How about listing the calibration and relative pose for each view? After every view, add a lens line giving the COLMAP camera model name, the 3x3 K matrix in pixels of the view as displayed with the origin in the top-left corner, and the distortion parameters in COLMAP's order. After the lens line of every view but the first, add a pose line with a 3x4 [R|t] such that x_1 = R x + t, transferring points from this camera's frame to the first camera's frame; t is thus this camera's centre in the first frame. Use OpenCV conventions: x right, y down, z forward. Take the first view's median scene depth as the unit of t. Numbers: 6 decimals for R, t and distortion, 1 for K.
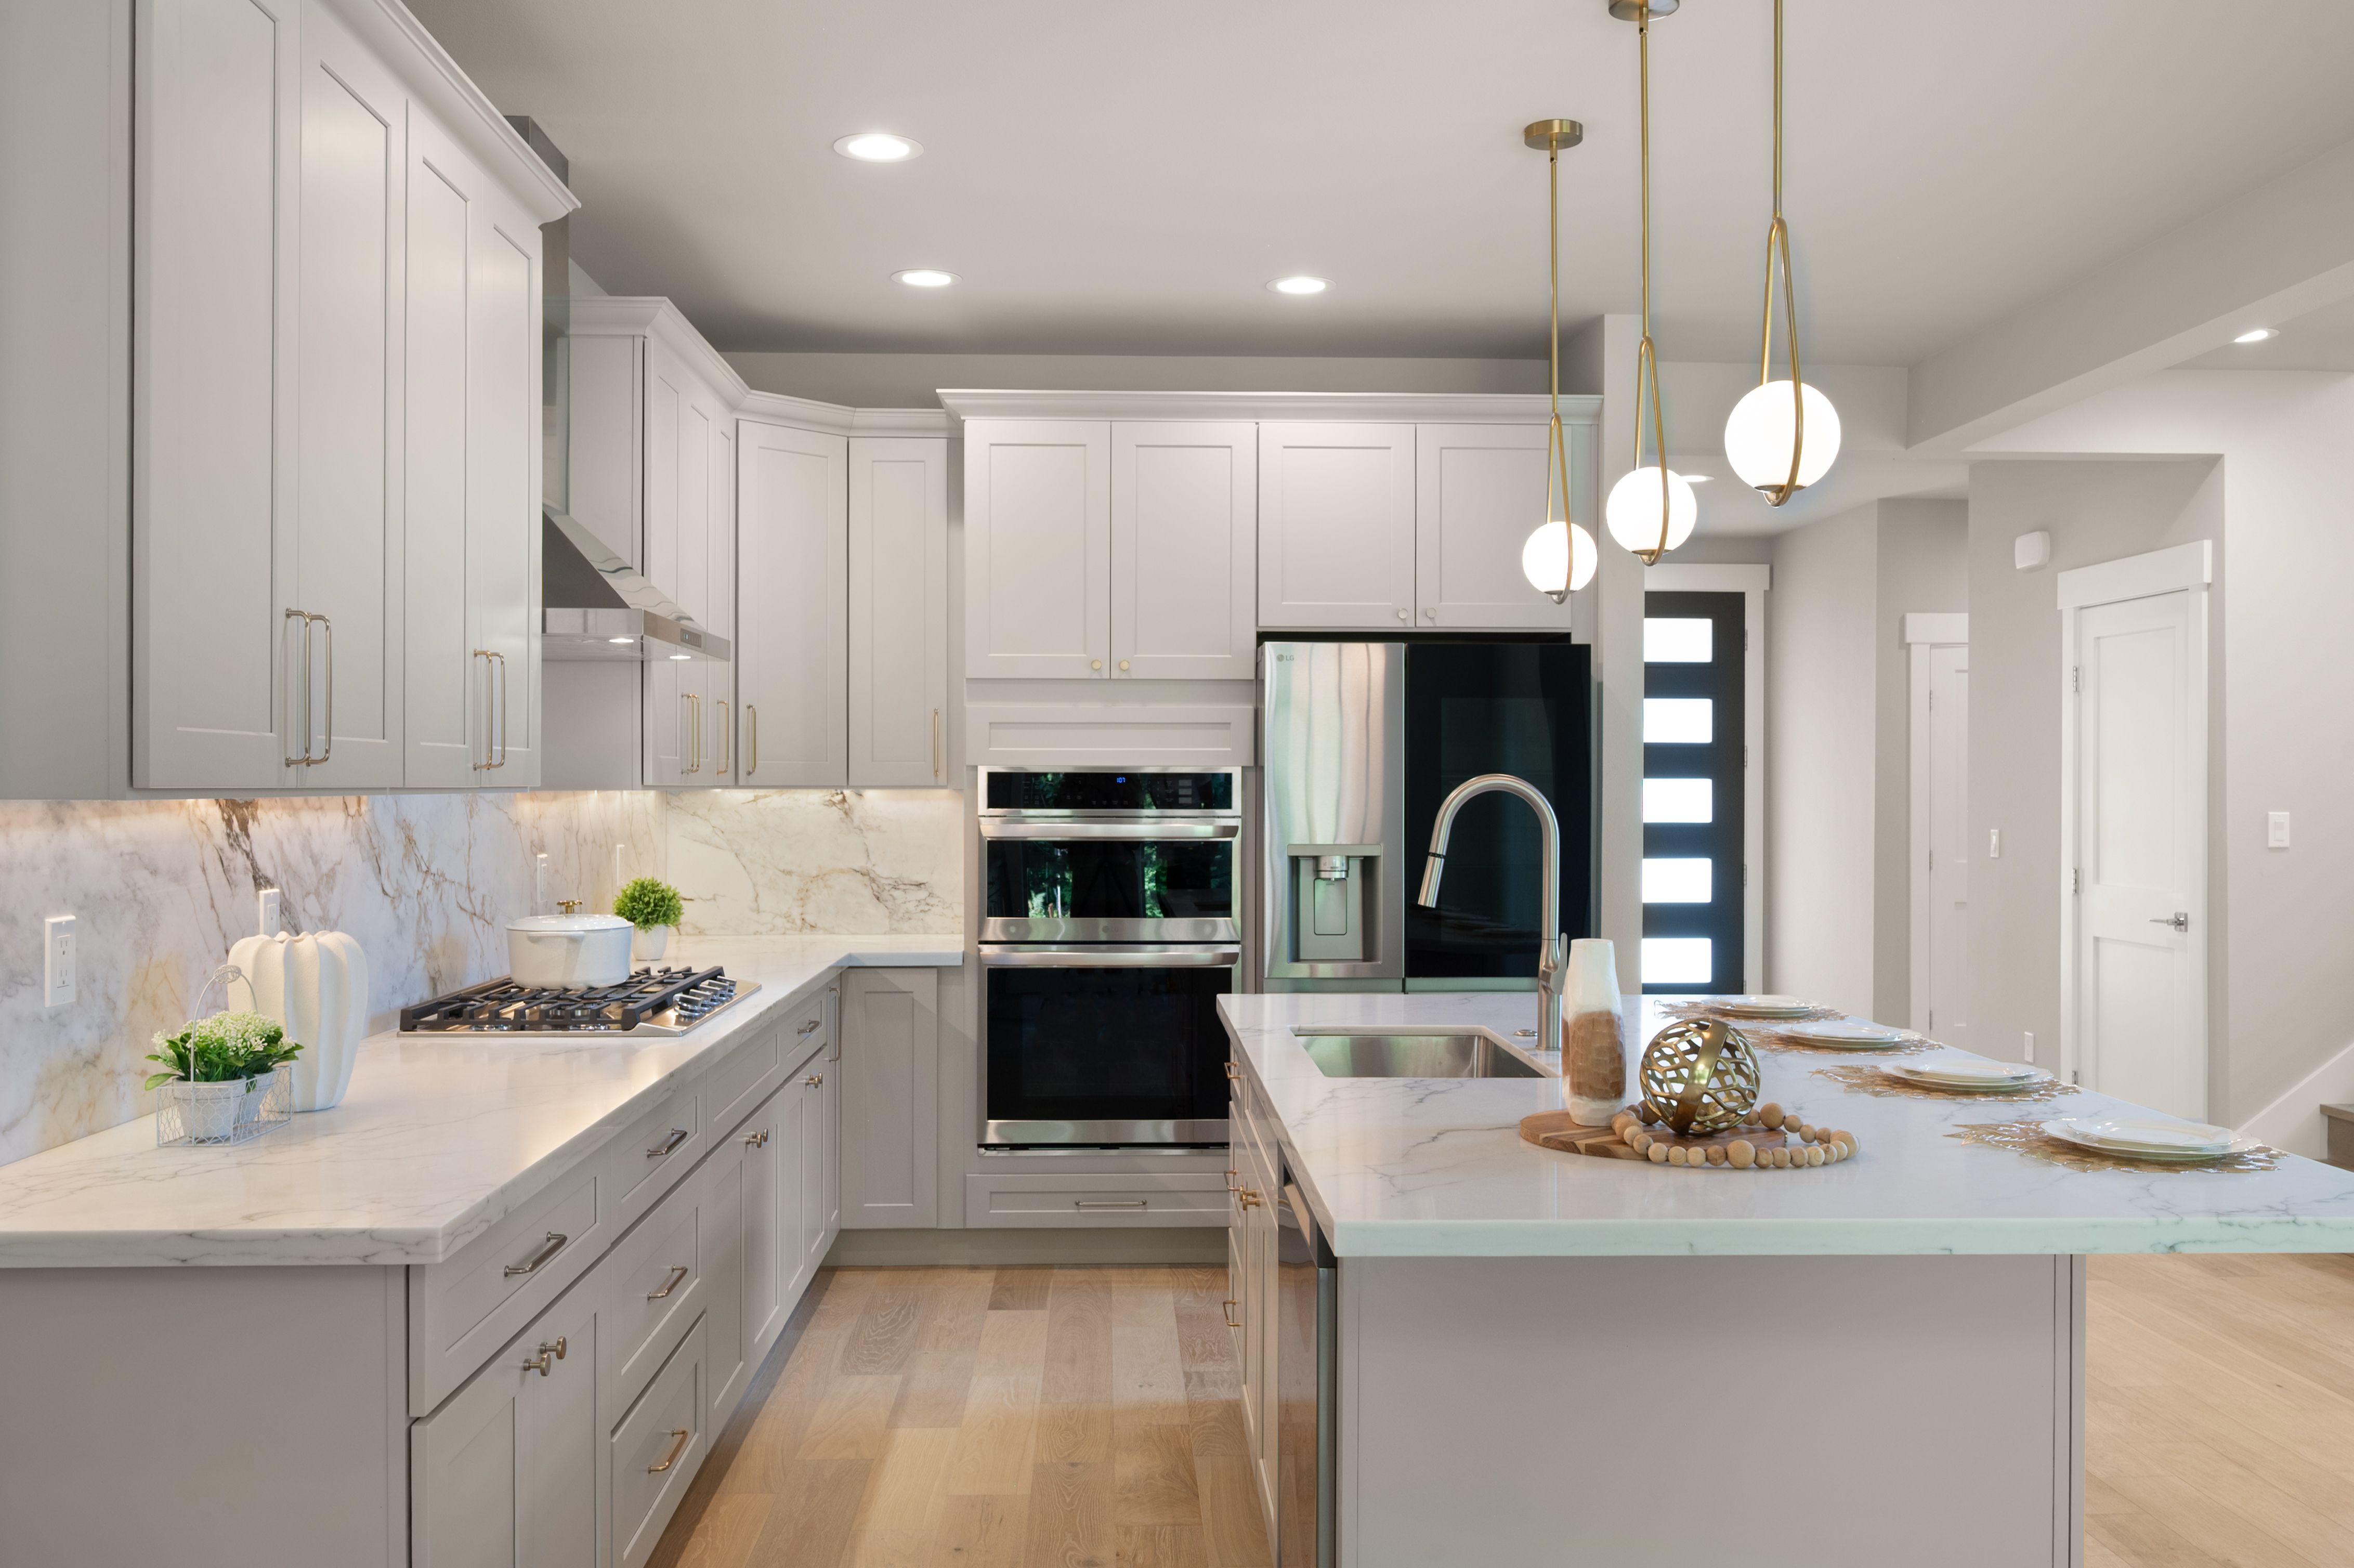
lens RADIAL K [[2059.1, 0, 1187.4], [0, 2059.1, 786.5], [0, 0, 1]] dist [0.000027, -0.009065]
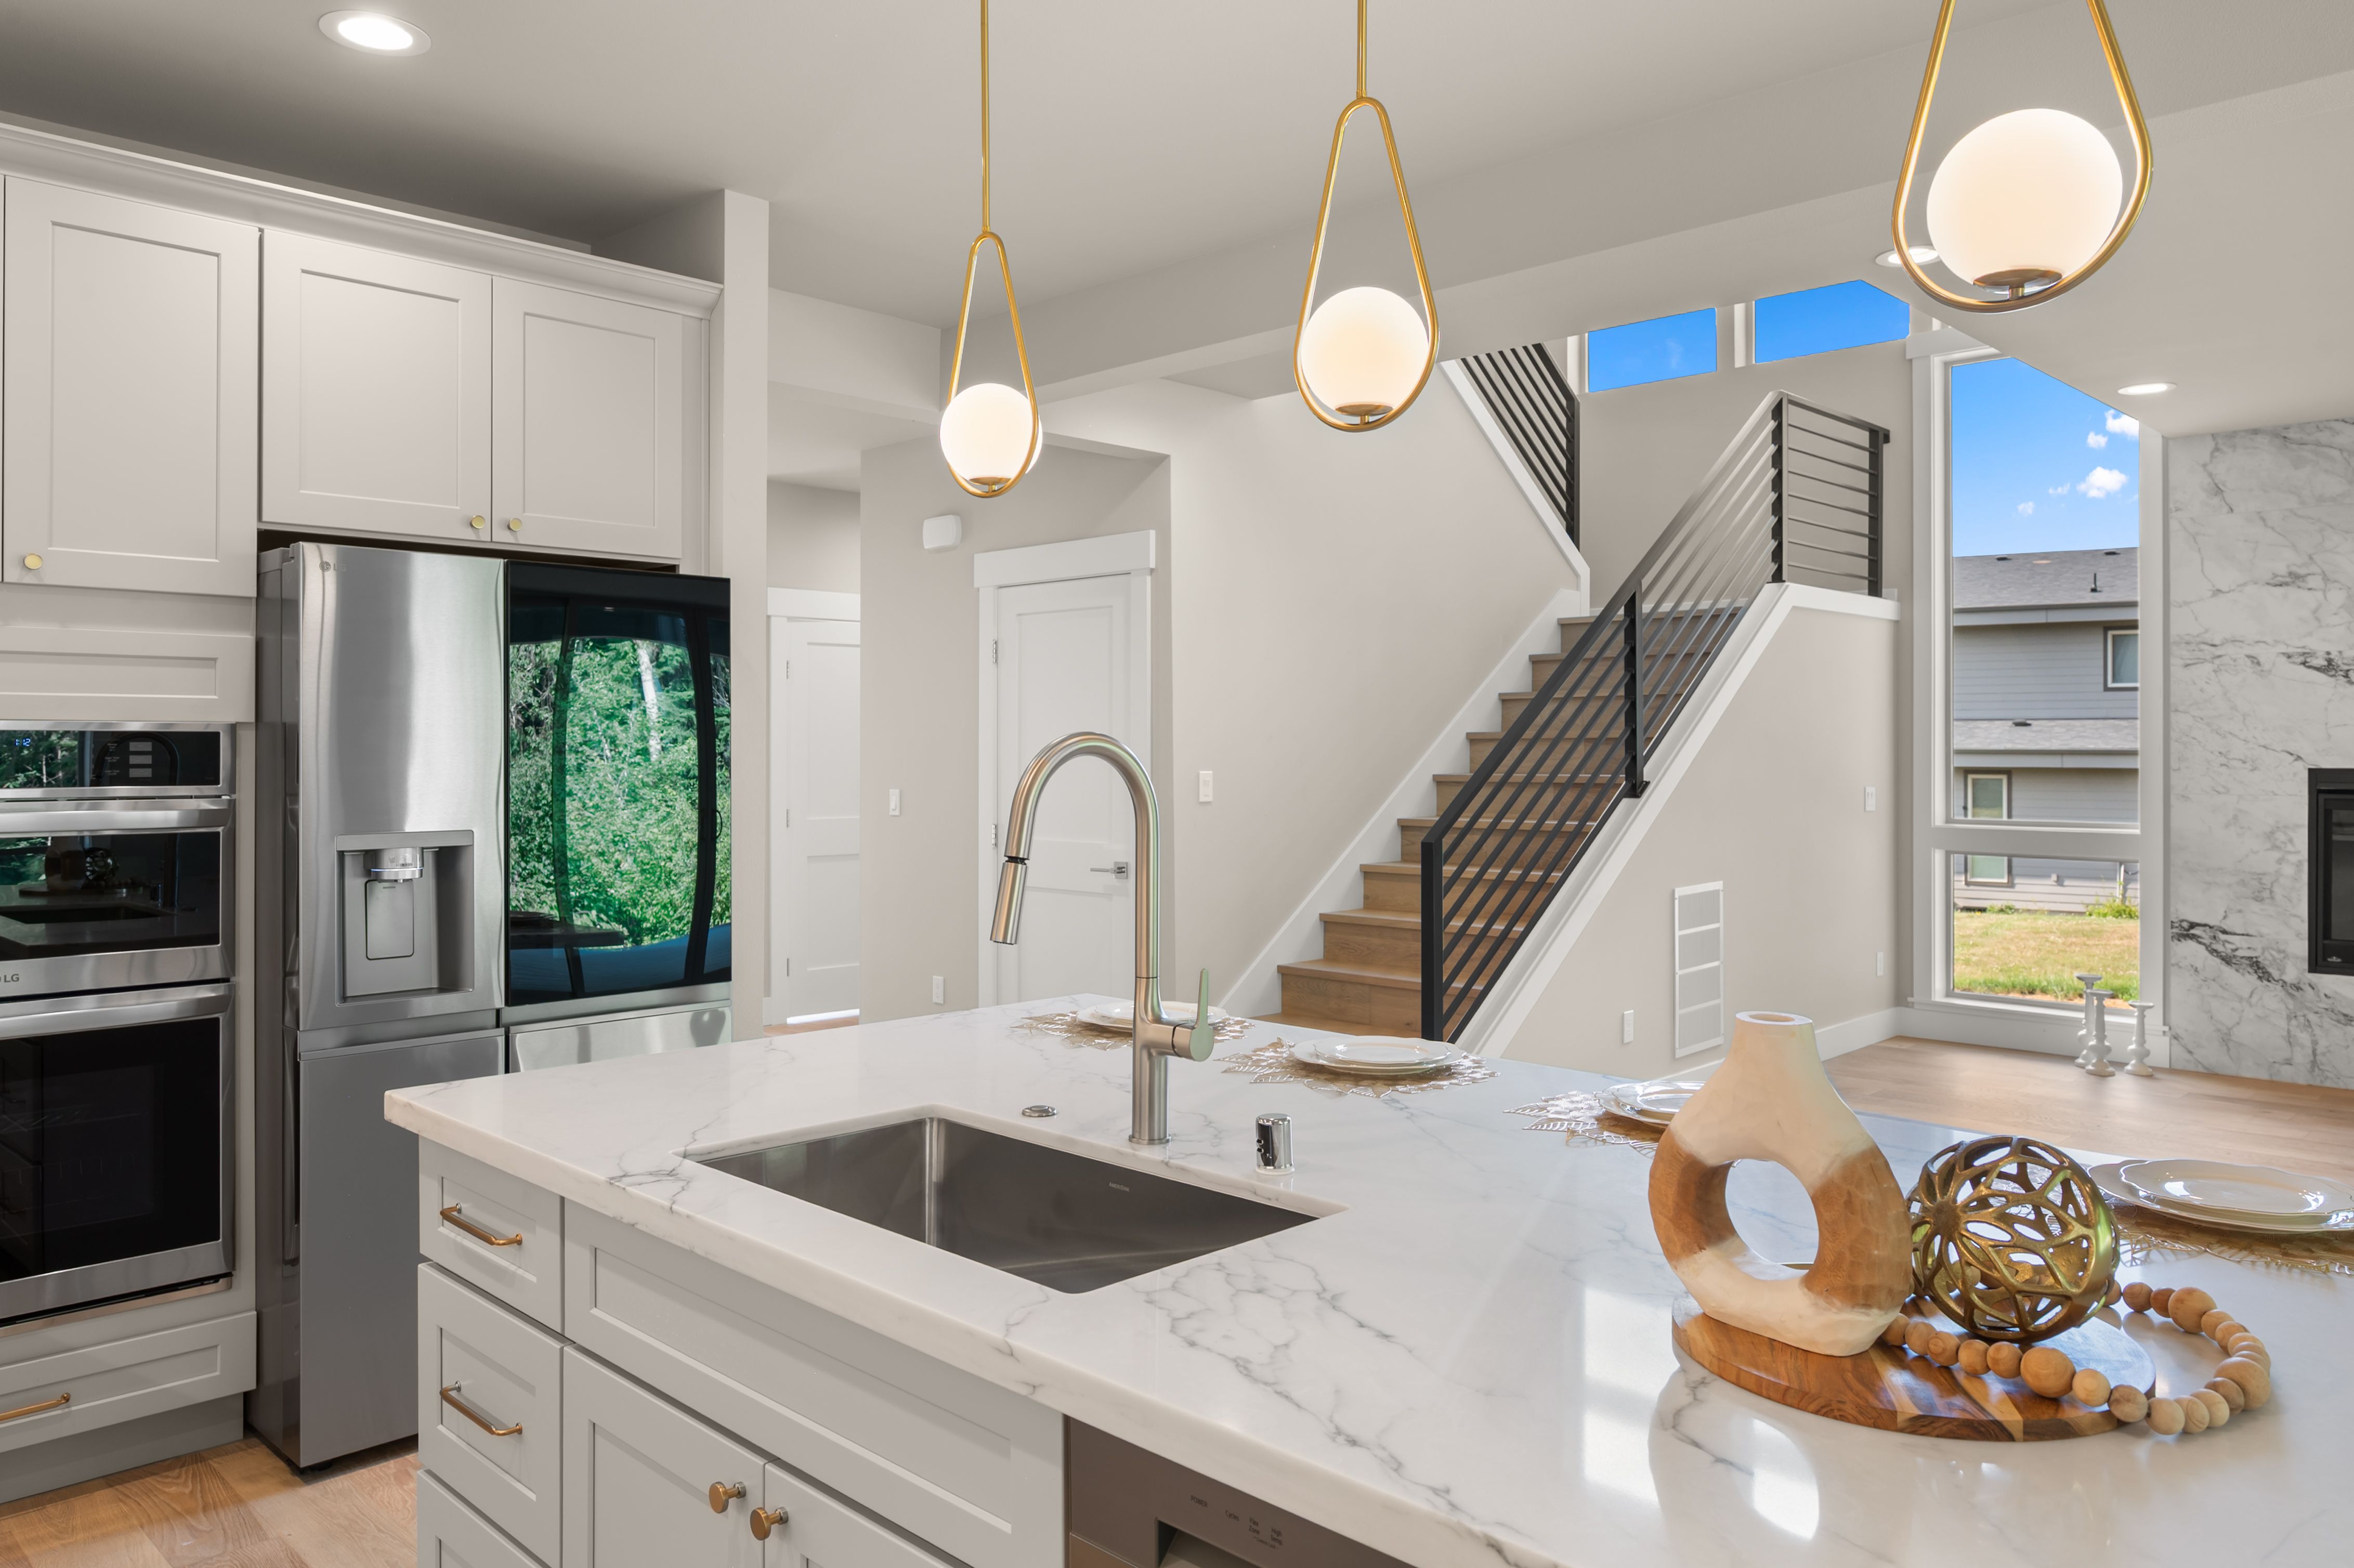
lens RADIAL K [[1631.5, 0, 1191.4], [0, 1631.5, 738.0], [0, 0, 1]] dist [-0.003366, -0.000024]
pose [[0.723867, 0.002668, 0.689935, -0.118633], [0.002542, 0.999975, -0.006533, -0.000188], [-0.689935, 0.006483, 0.723842, 0.389192]]
